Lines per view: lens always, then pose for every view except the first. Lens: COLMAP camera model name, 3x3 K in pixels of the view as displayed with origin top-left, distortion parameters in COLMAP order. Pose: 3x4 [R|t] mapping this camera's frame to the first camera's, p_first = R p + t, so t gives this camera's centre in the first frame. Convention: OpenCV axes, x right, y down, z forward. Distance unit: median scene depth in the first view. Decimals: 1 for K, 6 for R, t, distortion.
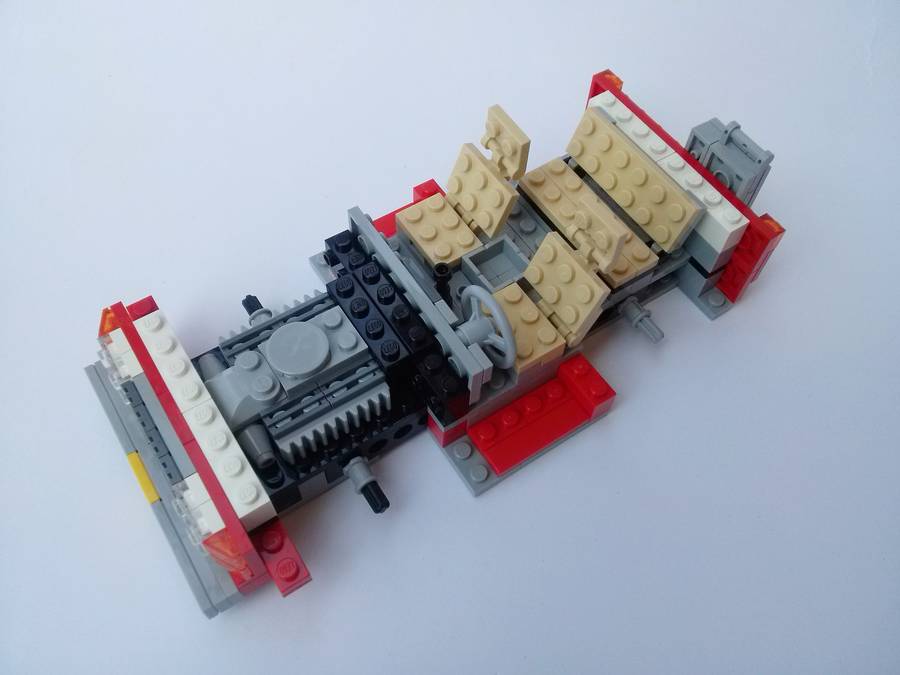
lens RADIAL K [[797.2, 0, 450.4], [0, 797.2, 336.2], [0, 0, 1]] dist [0.001946, -0.003173]
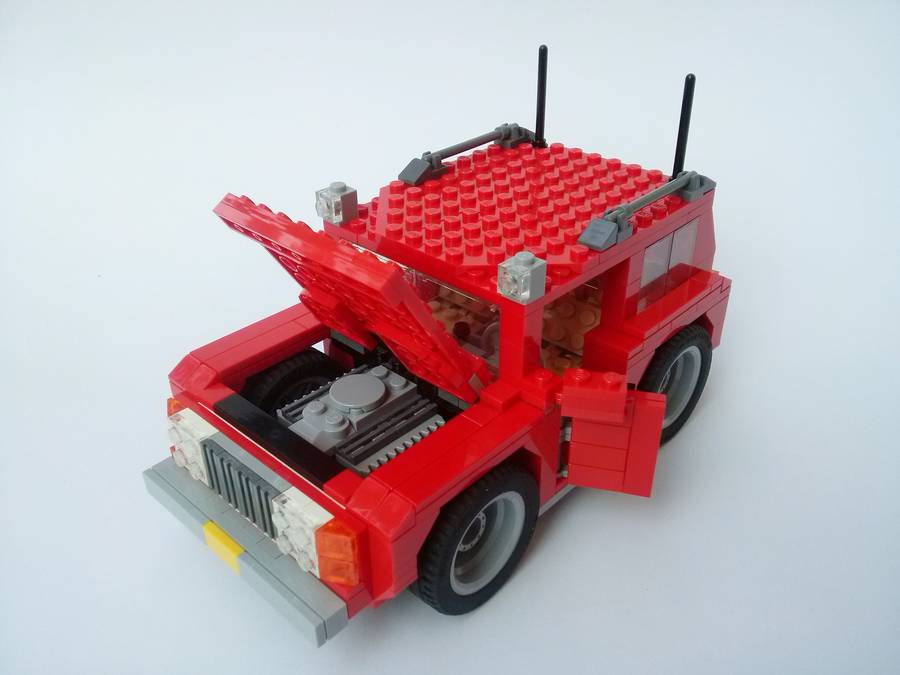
lens RADIAL K [[807.3, 0, 449.2], [0, 807.3, 339.1], [0, 0, 1]] dist [0.002078, -0.022041]
pose [[0.972855, -0.150532, 0.175762, -0.229225], [0.212263, 0.882994, -0.418647, 0.406255], [-0.092177, 0.444591, 0.890978, -0.041241]]
